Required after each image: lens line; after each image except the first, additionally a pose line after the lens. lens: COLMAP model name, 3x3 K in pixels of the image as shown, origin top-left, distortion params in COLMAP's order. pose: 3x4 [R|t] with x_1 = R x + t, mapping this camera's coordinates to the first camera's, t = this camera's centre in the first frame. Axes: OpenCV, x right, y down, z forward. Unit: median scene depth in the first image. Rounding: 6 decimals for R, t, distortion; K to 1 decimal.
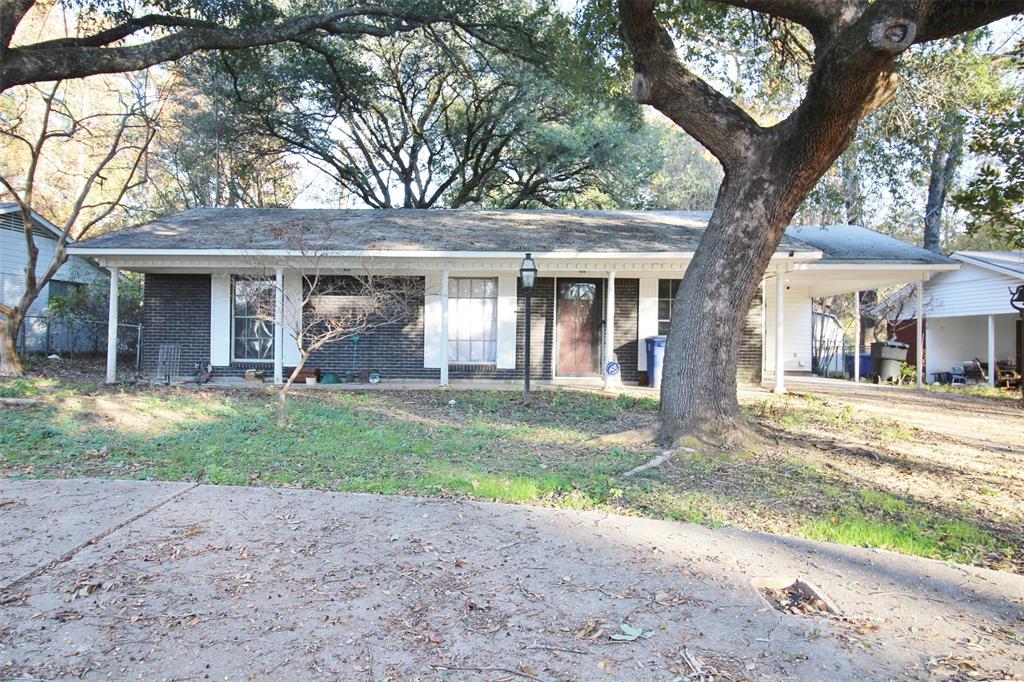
lens RADIAL K [[732.0, 0, 511.1], [0, 732.0, 338.7], [0, 0, 1]] dist [-0.010160, -0.001854]
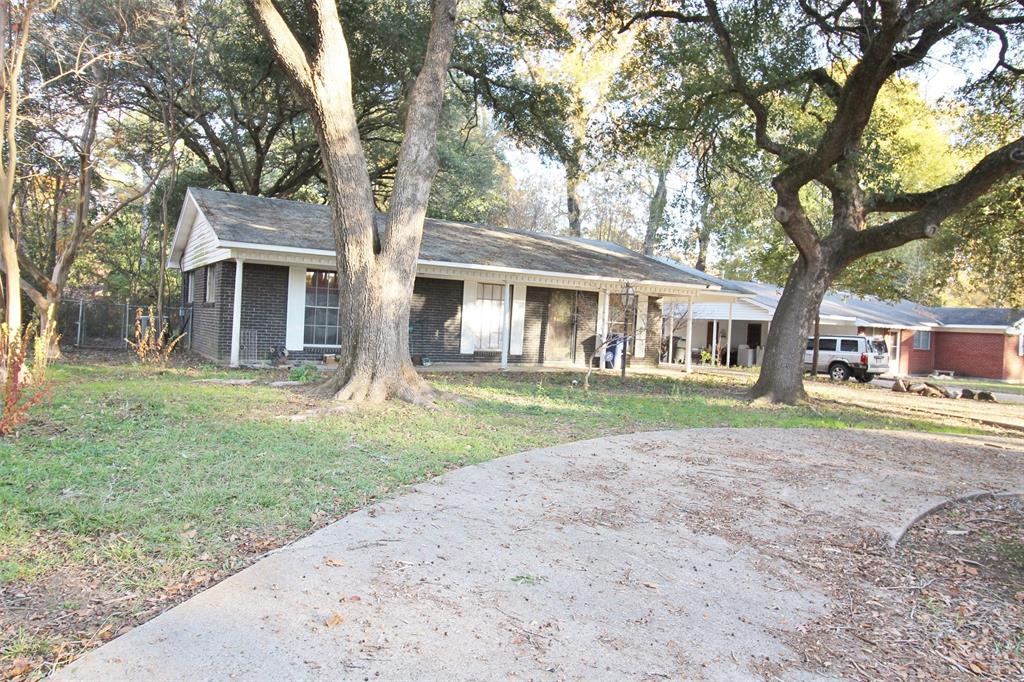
lens RADIAL K [[732.0, 0, 510.0], [0, 732.0, 341.1], [0, 0, 1]] dist [-0.010160, -0.001854]
pose [[0.835283, 0.016694, 0.549567, -0.749568], [-0.040287, 0.998710, 0.030894, -0.025216], [-0.548343, -0.047946, 0.834878, -0.105614]]
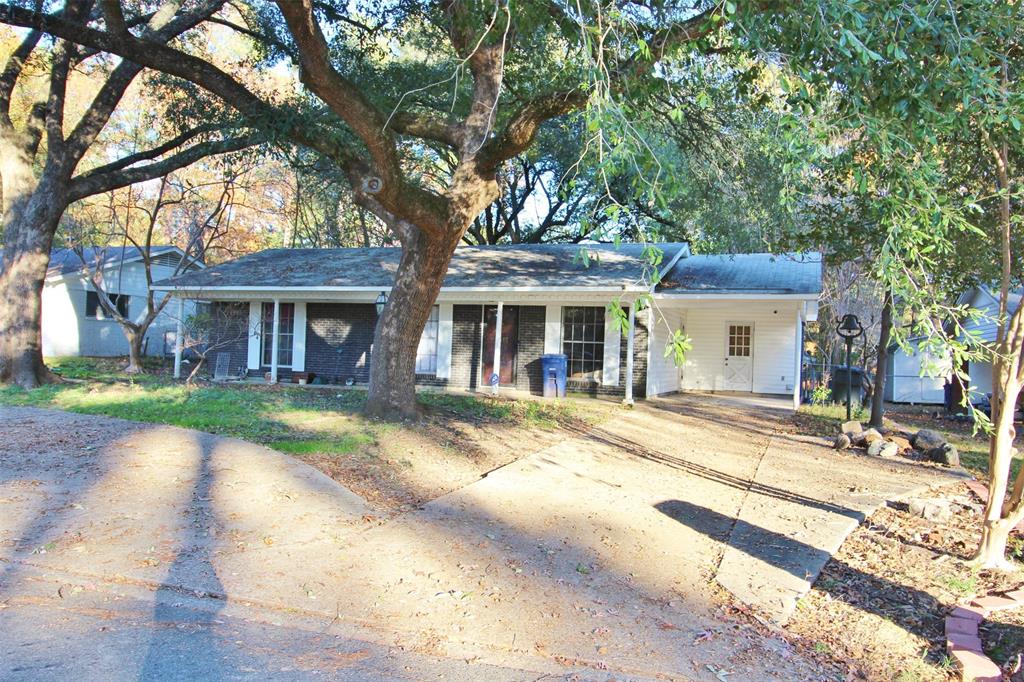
lens RADIAL K [[829.7, 0, 511.3], [0, 829.7, 341.3], [0, 0, 1]] dist [0.001936, 0.000331]
pose [[0.943801, 0.017209, -0.330065, 0.578292], [-0.024613, 0.999530, -0.018266, 0.001467], [0.329596, 0.025364, 0.943781, -0.310822]]
